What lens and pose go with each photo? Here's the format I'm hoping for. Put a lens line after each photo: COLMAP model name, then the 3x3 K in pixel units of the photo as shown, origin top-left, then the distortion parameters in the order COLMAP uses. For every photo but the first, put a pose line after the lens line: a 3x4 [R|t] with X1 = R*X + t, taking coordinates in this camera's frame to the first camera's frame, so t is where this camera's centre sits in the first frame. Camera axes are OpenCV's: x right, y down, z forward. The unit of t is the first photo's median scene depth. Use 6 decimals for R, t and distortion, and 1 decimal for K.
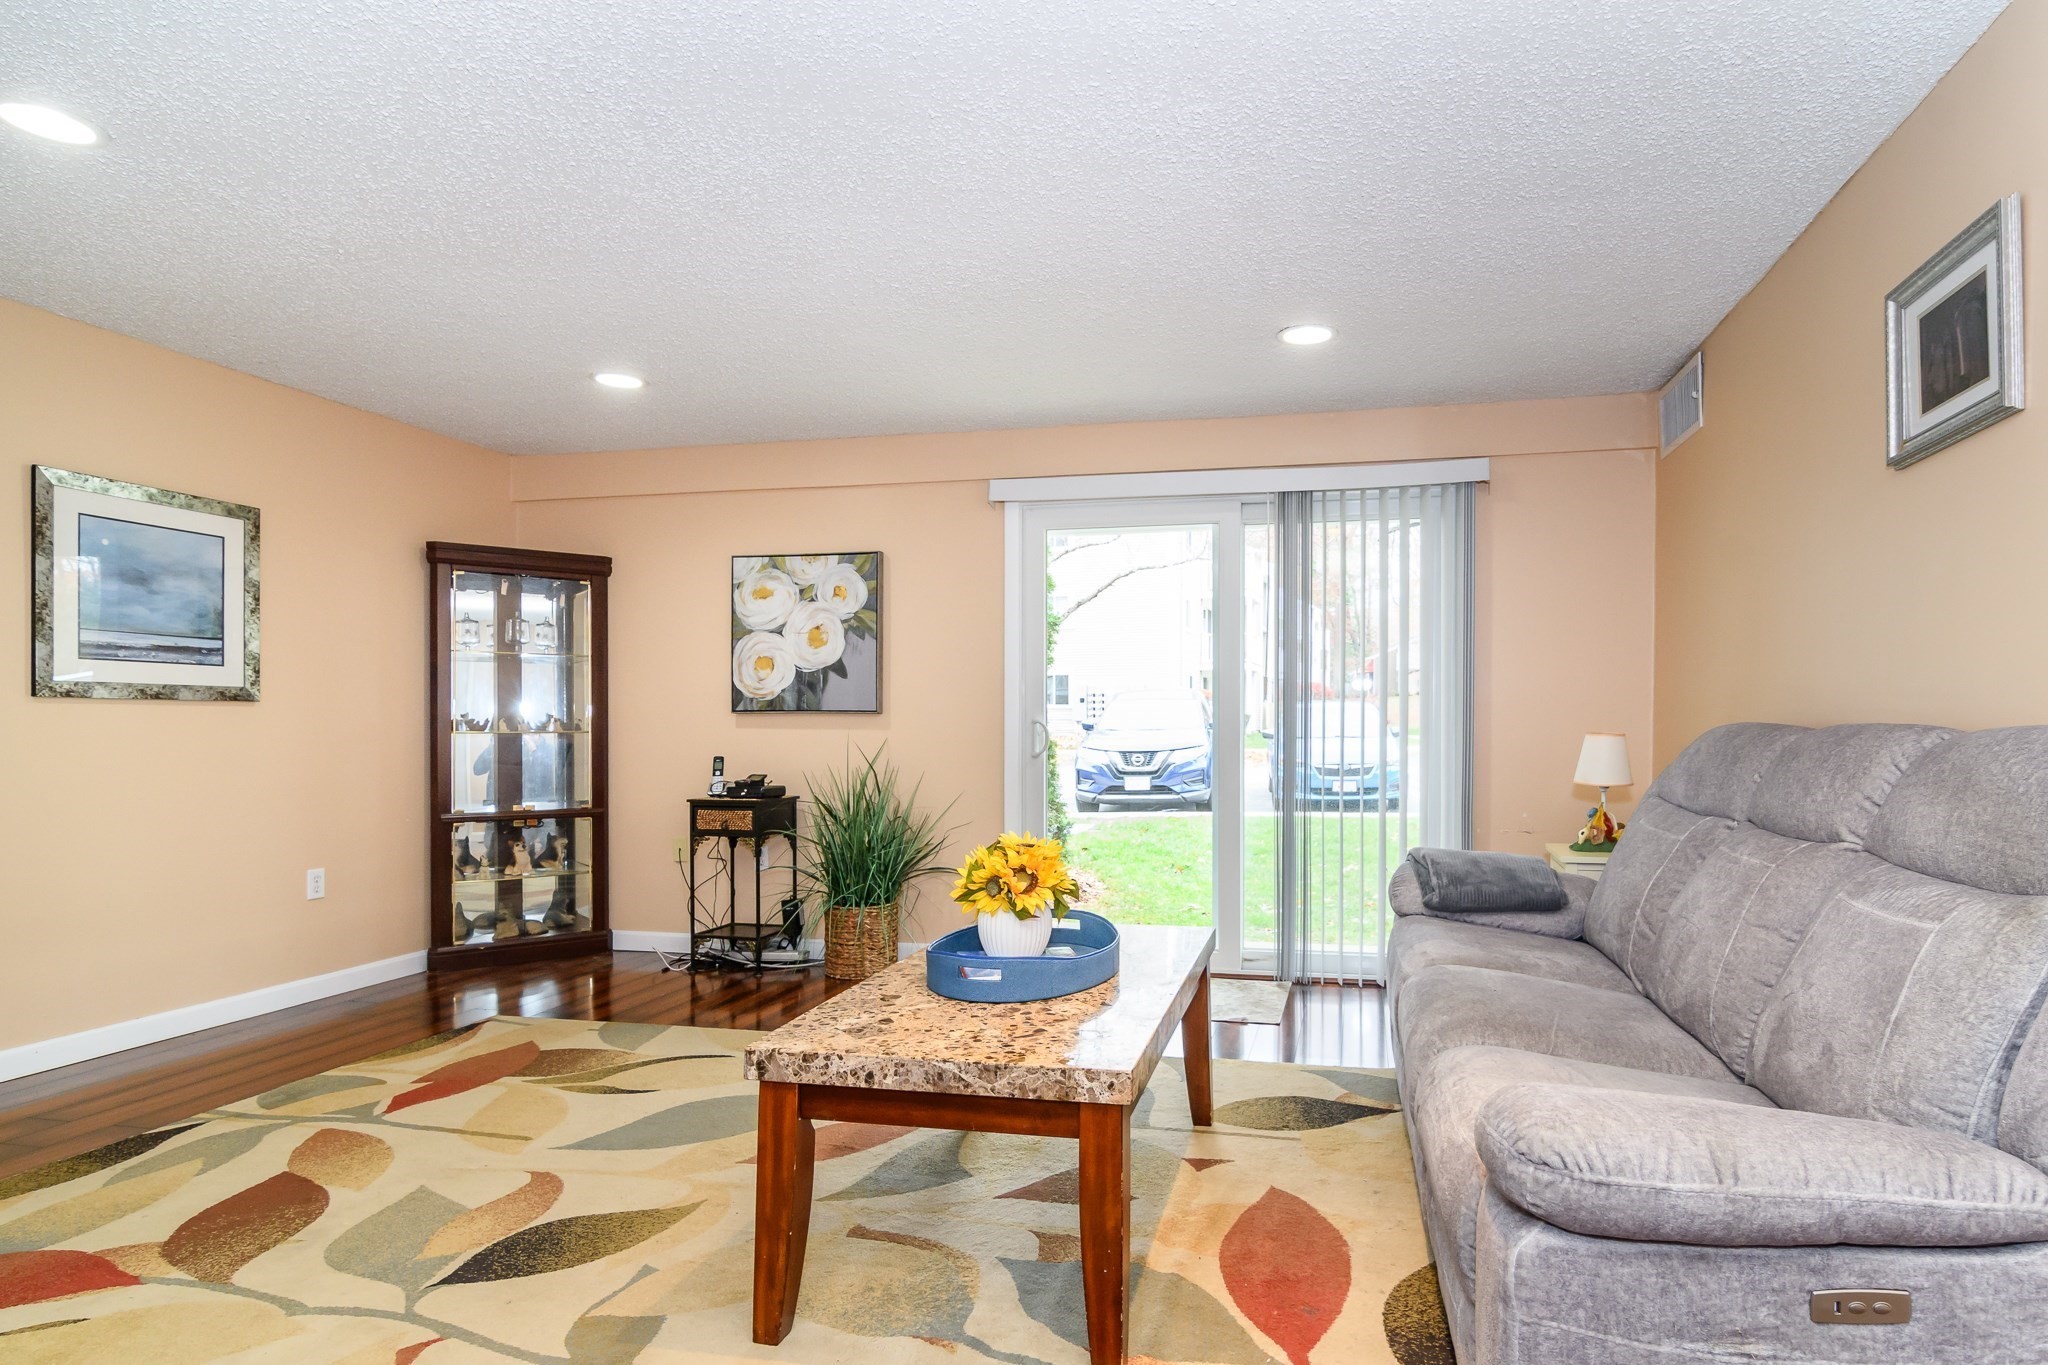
lens RADIAL K [[1101.0, 0, 1114.6], [0, 1101.0, 725.6], [0, 0, 1]] dist [-0.004799, -0.000747]
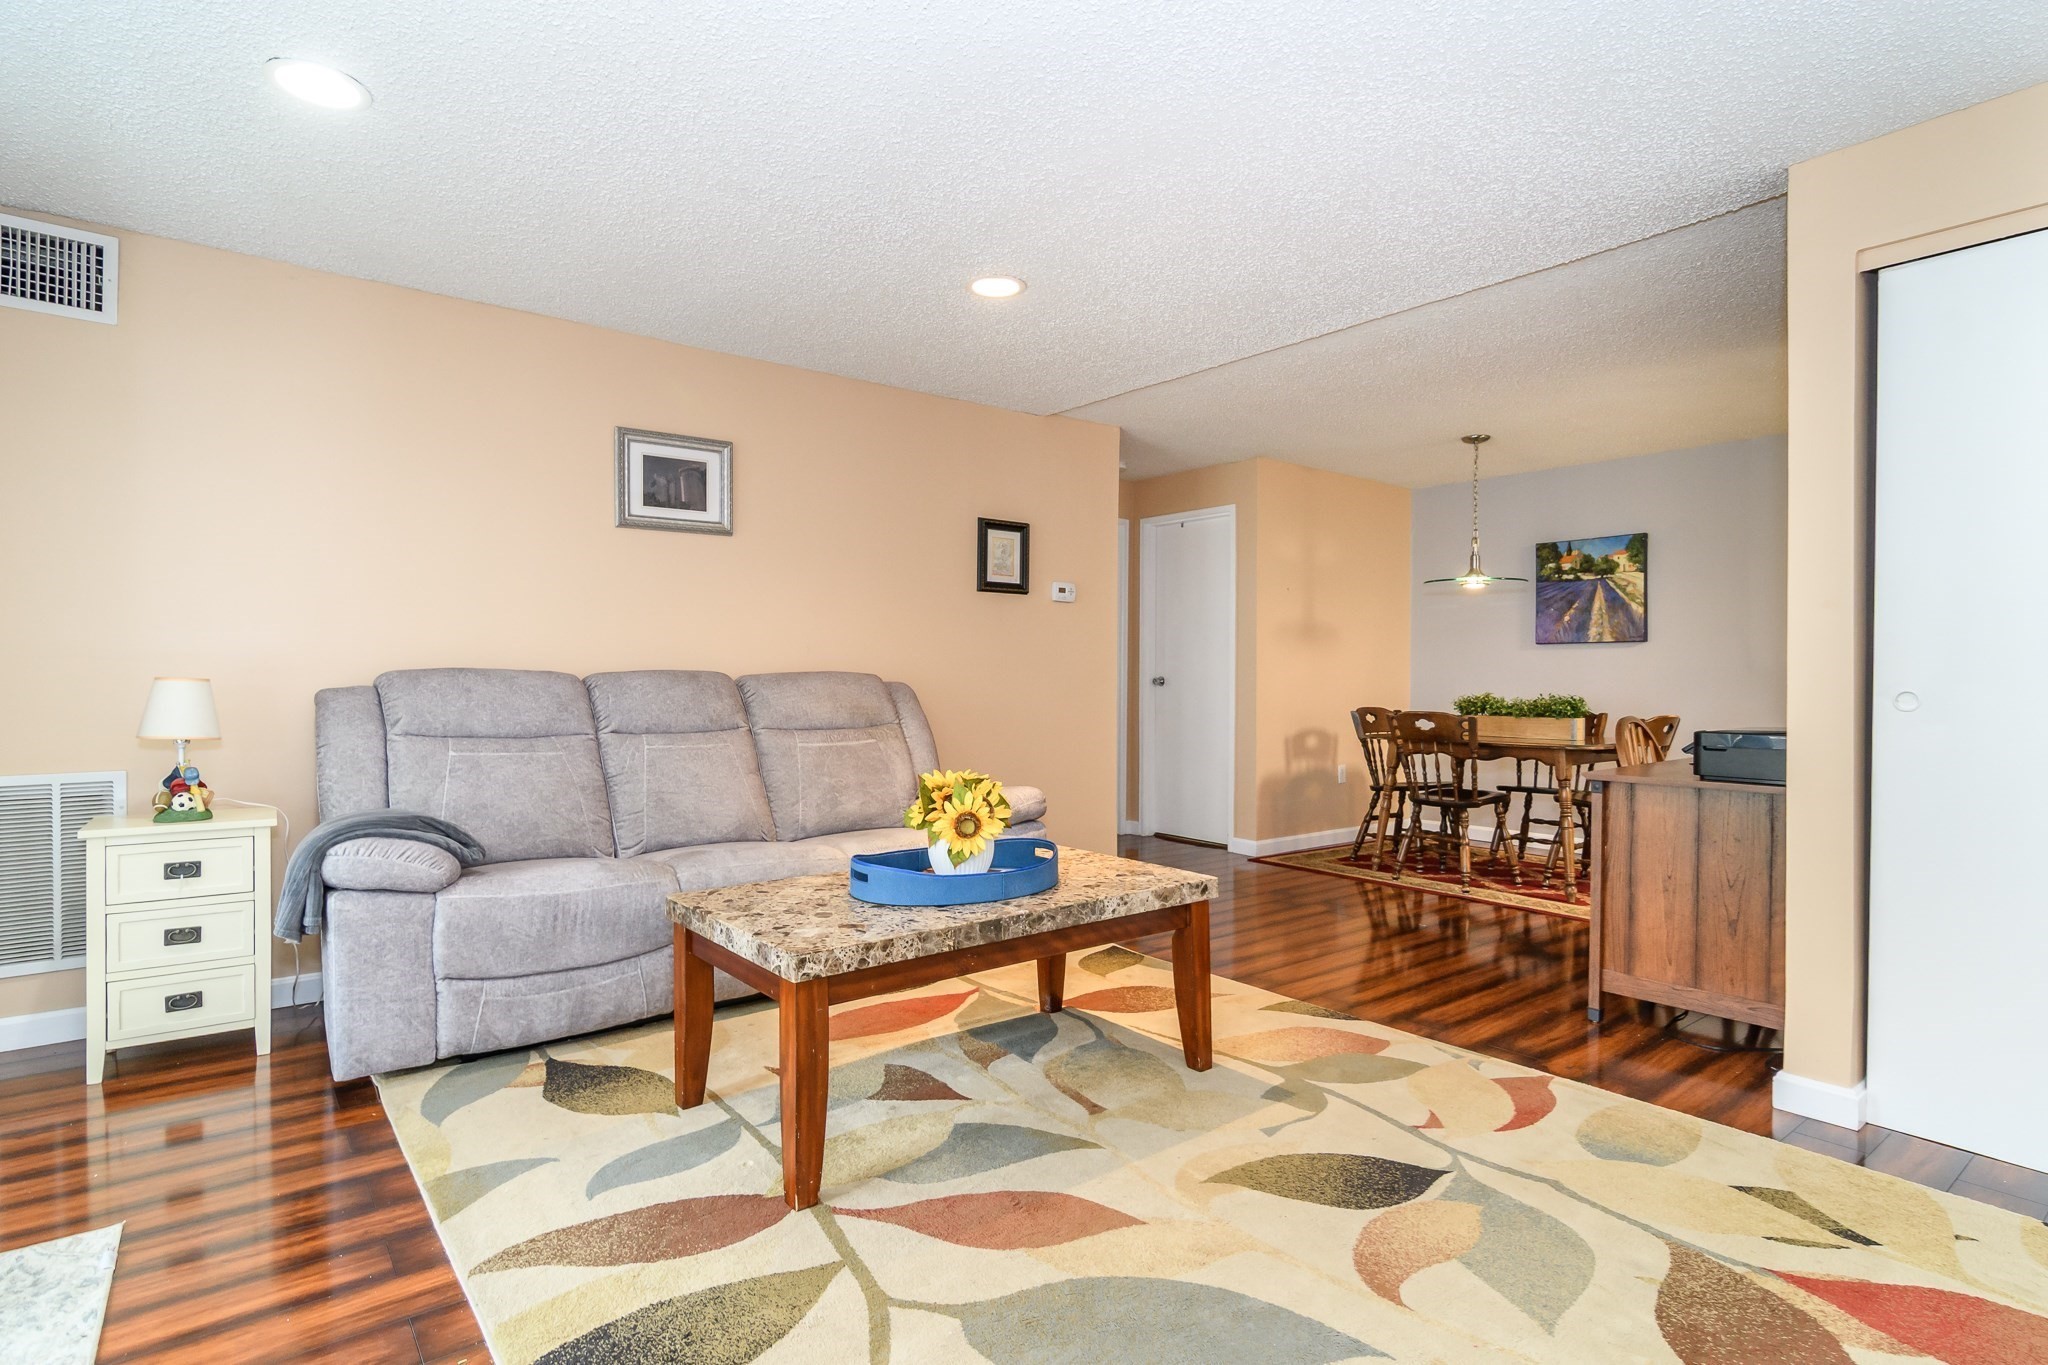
lens RADIAL K [[1029.9, 0, 1024.0], [0, 1029.9, 682.5], [0, 0, 1]] dist [-0.002957, 0.000445]
pose [[-0.772411, -0.007609, 0.635078, -0.858901], [-0.003481, 0.999964, 0.007747, 0.002450], [-0.635114, 0.003773, -0.772409, 1.883391]]
